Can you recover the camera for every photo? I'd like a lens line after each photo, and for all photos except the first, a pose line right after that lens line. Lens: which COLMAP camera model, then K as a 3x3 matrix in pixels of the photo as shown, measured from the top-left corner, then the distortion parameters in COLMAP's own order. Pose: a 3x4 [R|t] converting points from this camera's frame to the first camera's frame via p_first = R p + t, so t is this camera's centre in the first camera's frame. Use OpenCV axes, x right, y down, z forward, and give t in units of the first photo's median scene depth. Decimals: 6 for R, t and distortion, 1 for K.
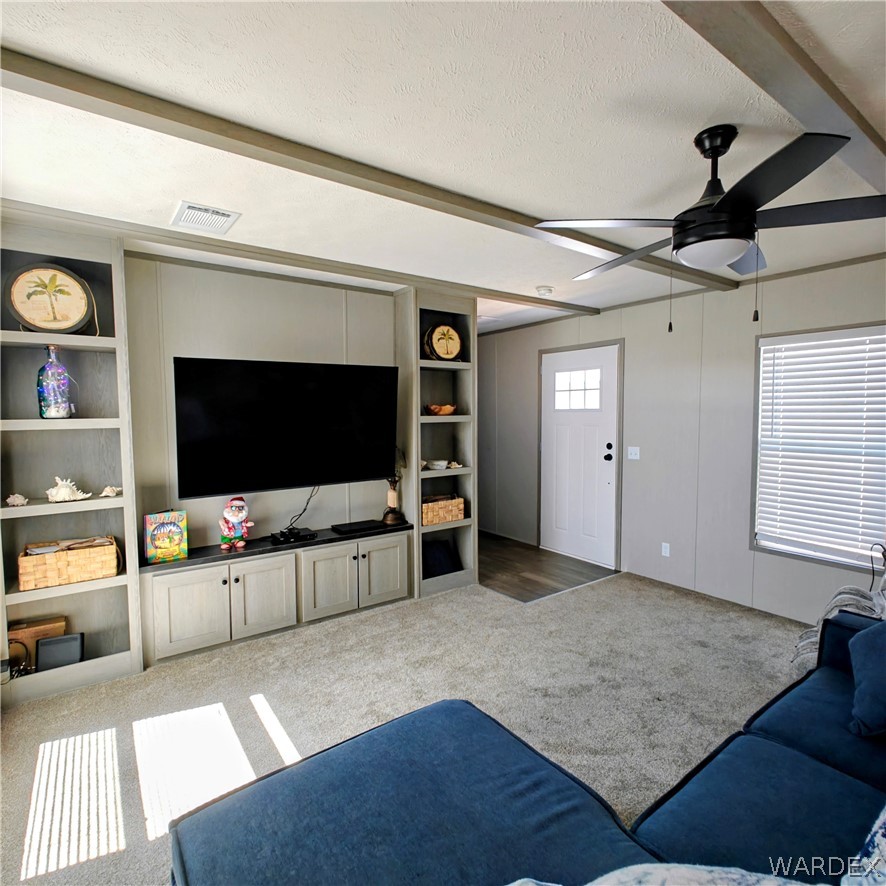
lens RADIAL K [[503.4, 0, 443.0], [0, 503.4, 443.0], [0, 0, 1]] dist [-0.000264, 0.001536]
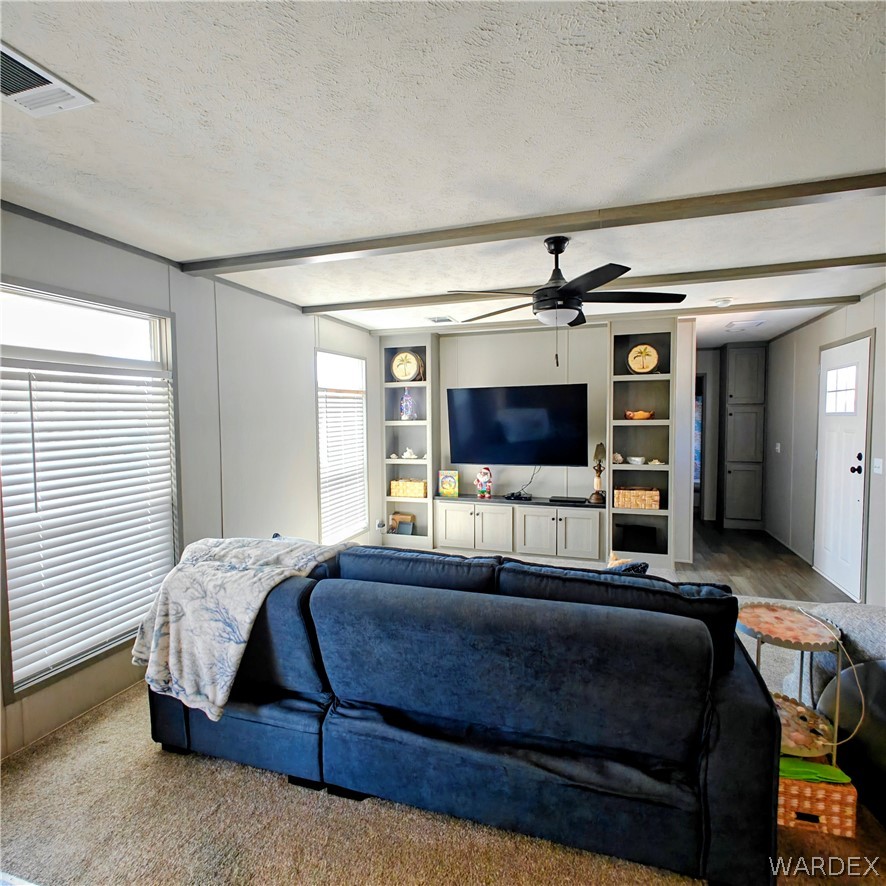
lens RADIAL K [[503.4, 0, 443.0], [0, 503.4, 443.0], [0, 0, 1]] dist [-0.000264, 0.001536]
pose [[0.566539, 0.043208, -0.822901, 0.807532], [-0.045651, 0.998736, 0.021012, -0.003172], [0.822769, 0.025662, 0.567796, -0.075669]]
